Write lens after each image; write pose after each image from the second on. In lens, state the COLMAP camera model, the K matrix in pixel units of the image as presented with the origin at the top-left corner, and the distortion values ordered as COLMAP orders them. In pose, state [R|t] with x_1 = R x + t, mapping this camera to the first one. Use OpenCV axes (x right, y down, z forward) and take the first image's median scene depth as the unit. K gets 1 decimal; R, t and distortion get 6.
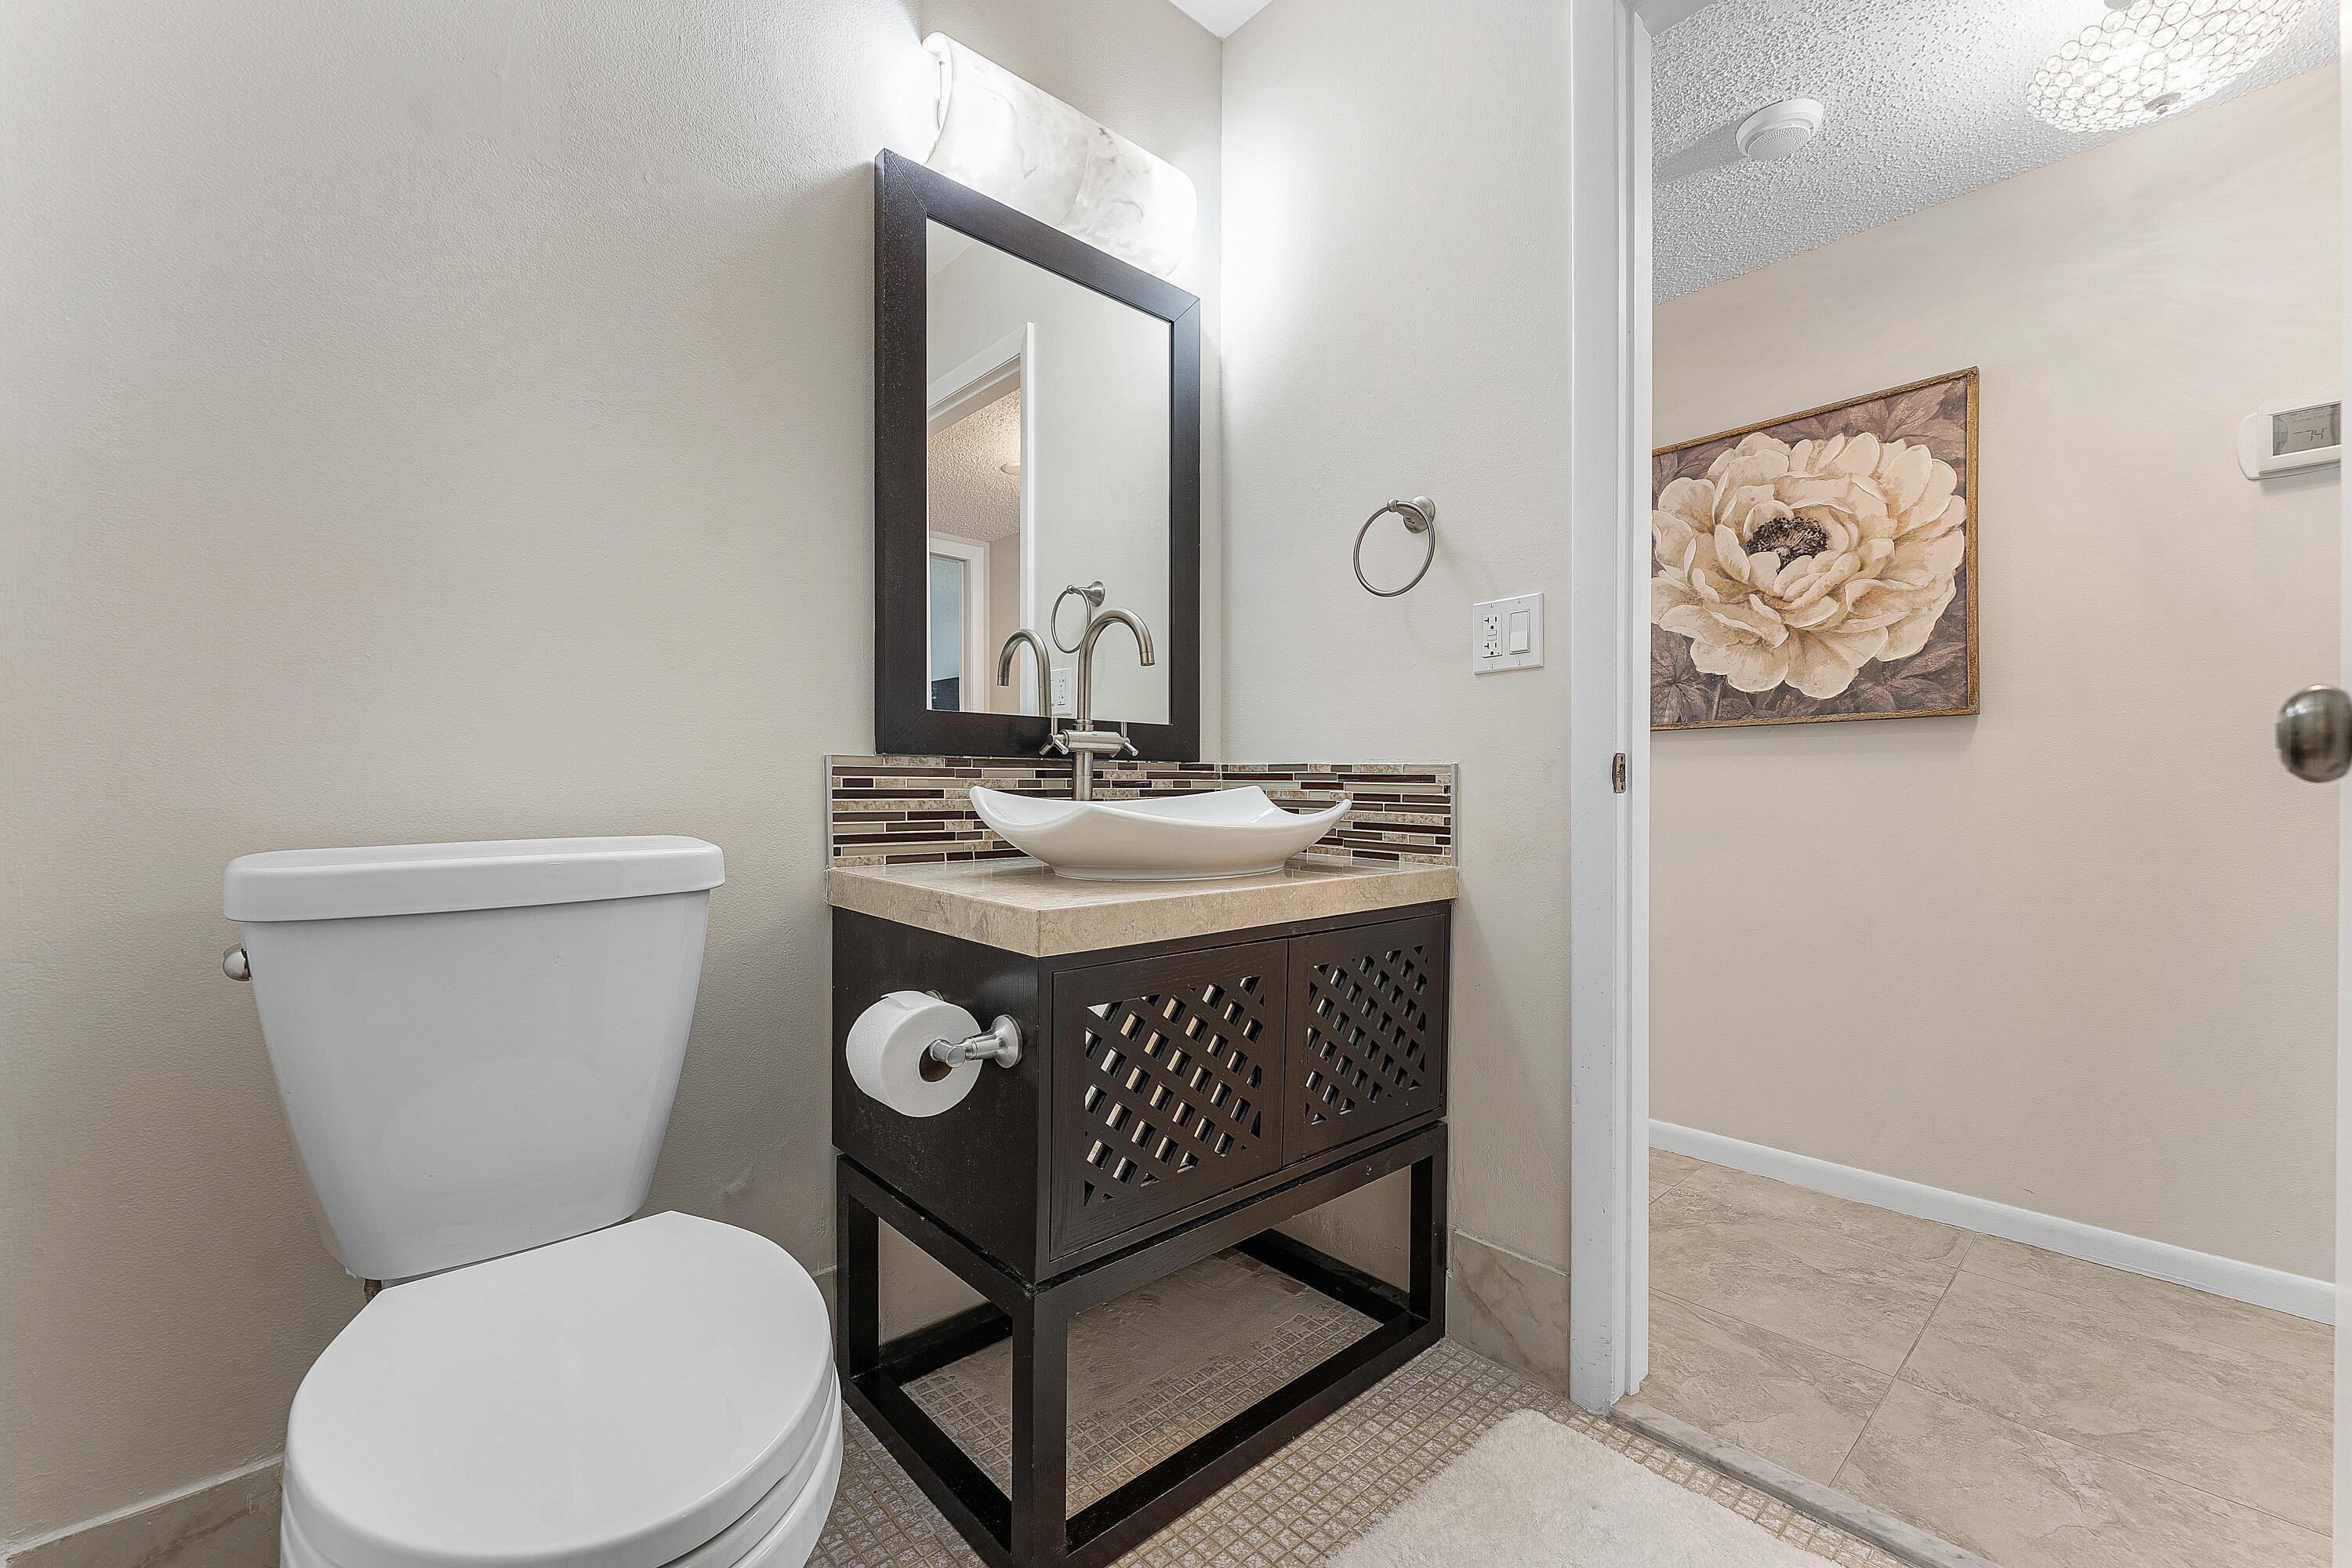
lens RADIAL K [[969.2, 0, 1178.2], [0, 969.2, 791.7], [0, 0, 1]] dist [0.001970, -0.001761]
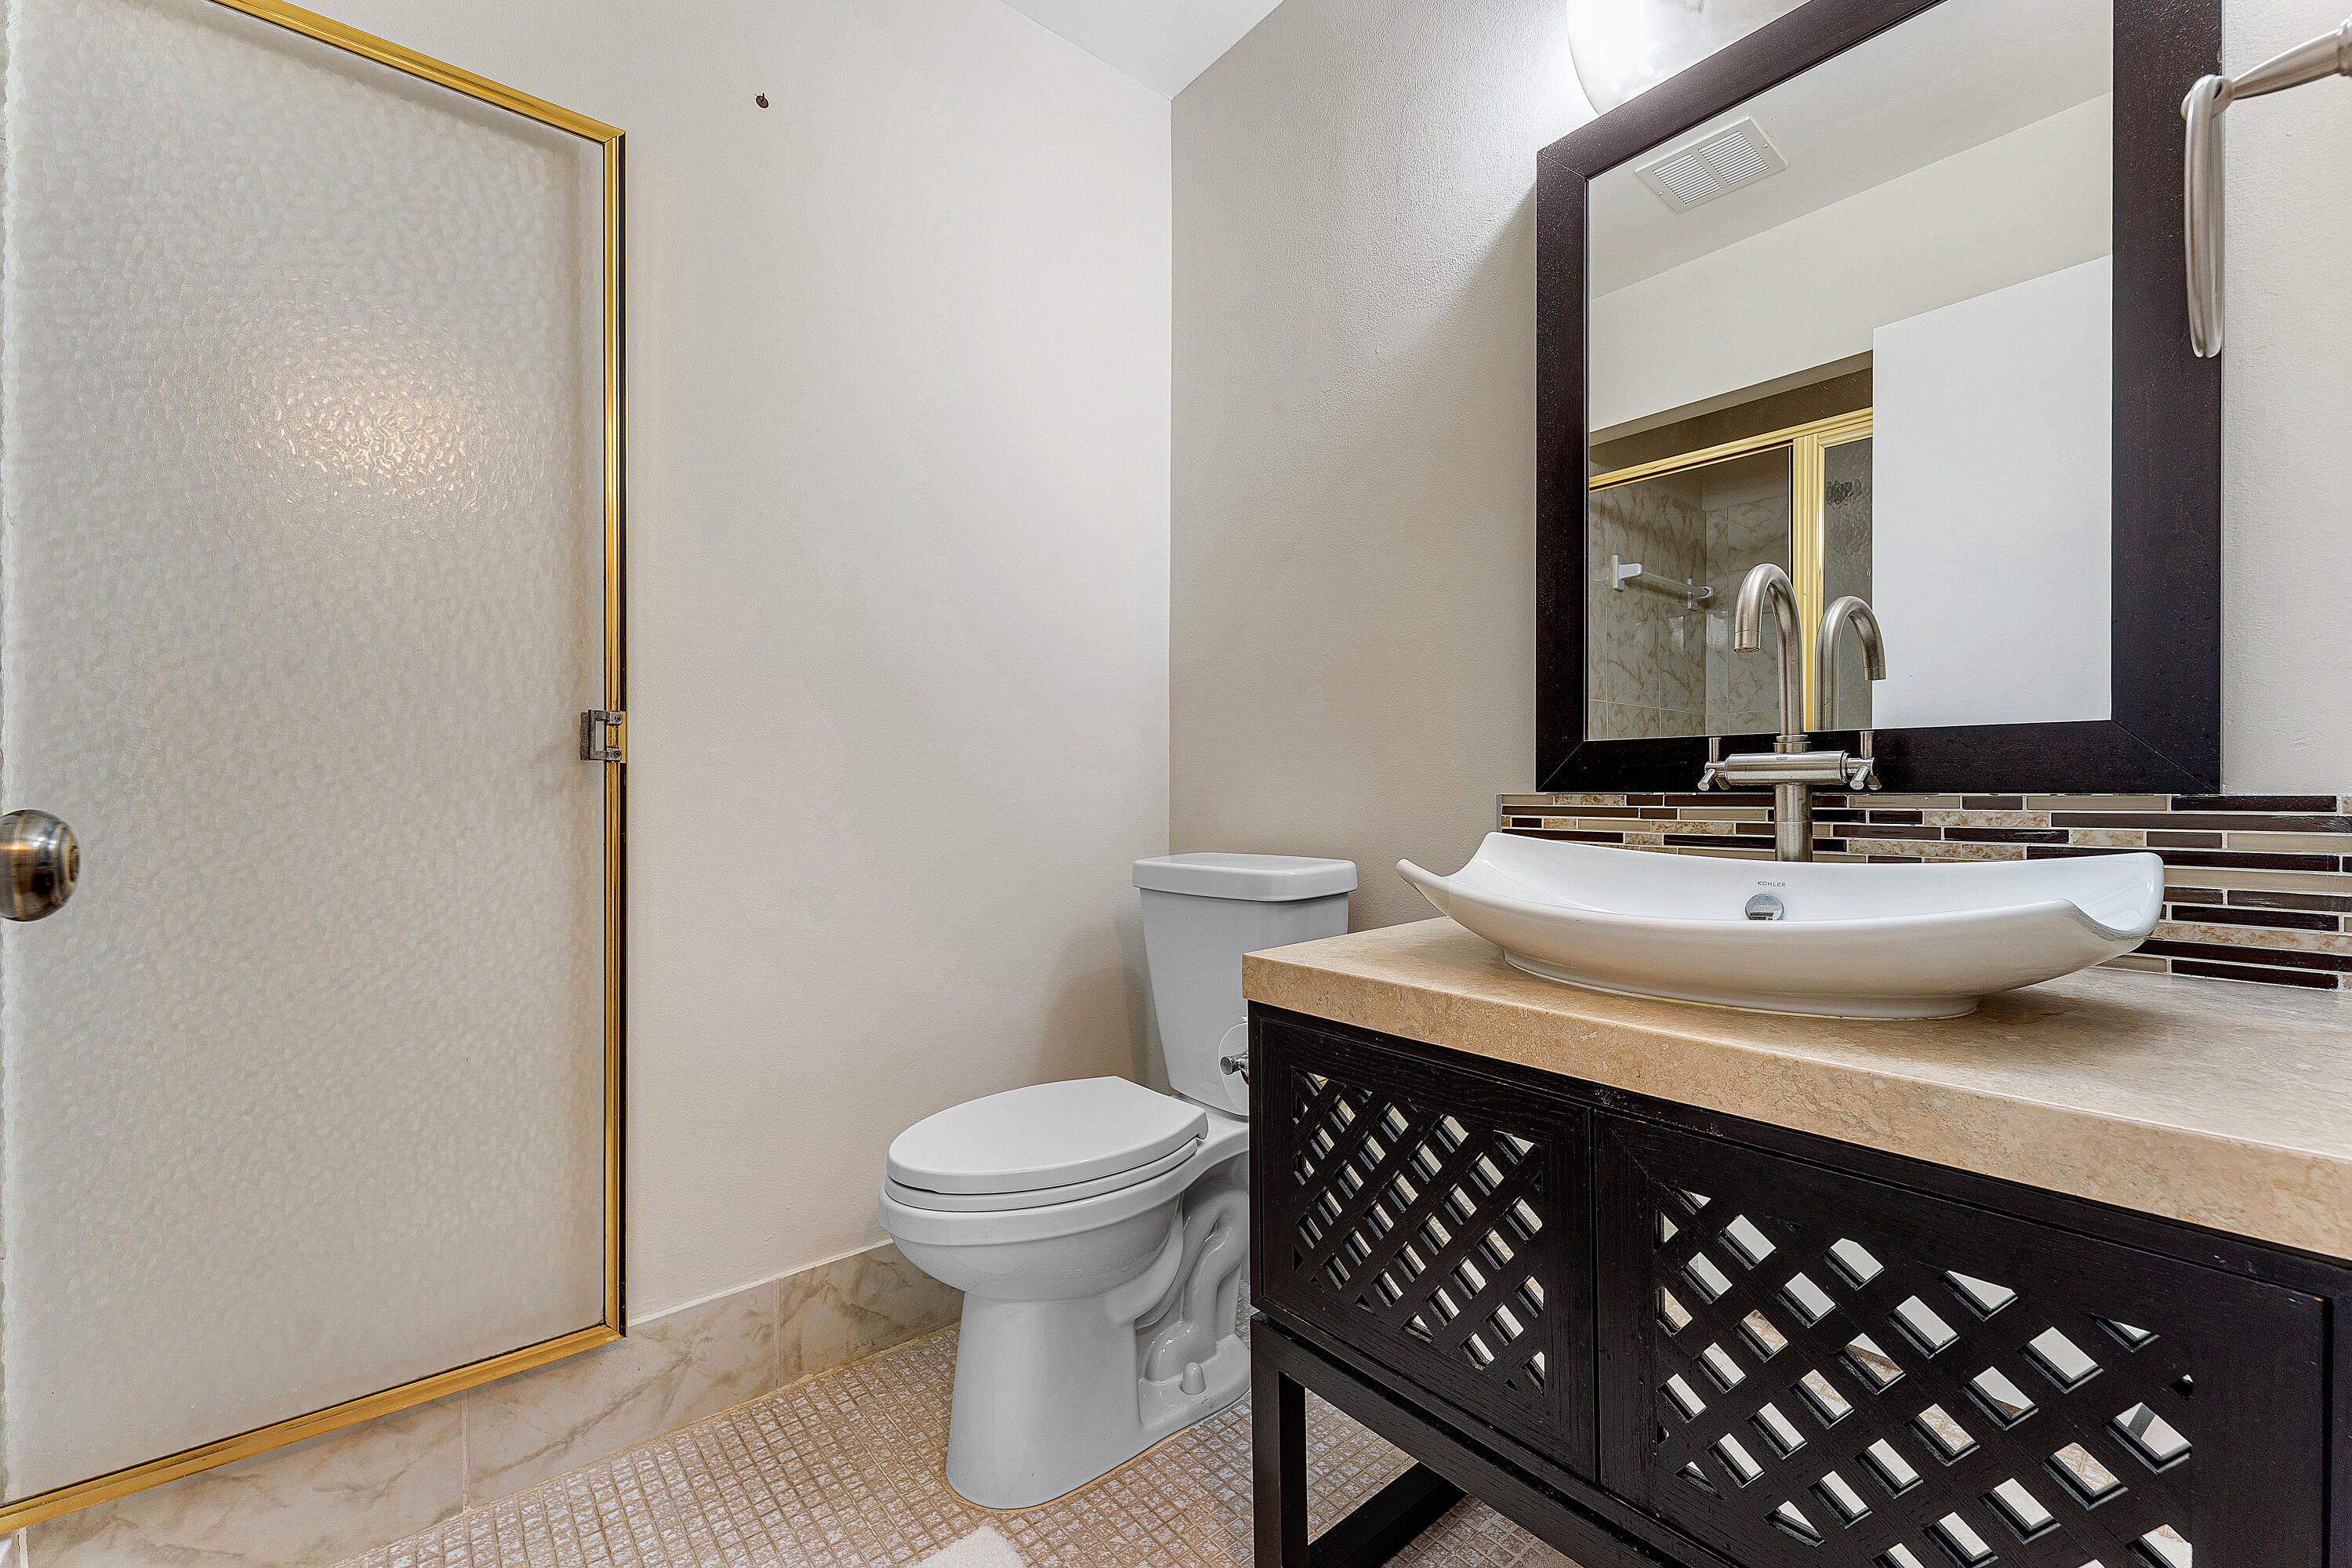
lens RADIAL K [[969.2, 0, 1178.6], [0, 969.2, 783.1], [0, 0, 1]] dist [0.001970, -0.001761]
pose [[-0.053023, -0.009799, -0.998545, 0.585485], [-0.002791, 0.999949, -0.009664, -0.034035], [0.998589, 0.002275, -0.053047, 0.629177]]
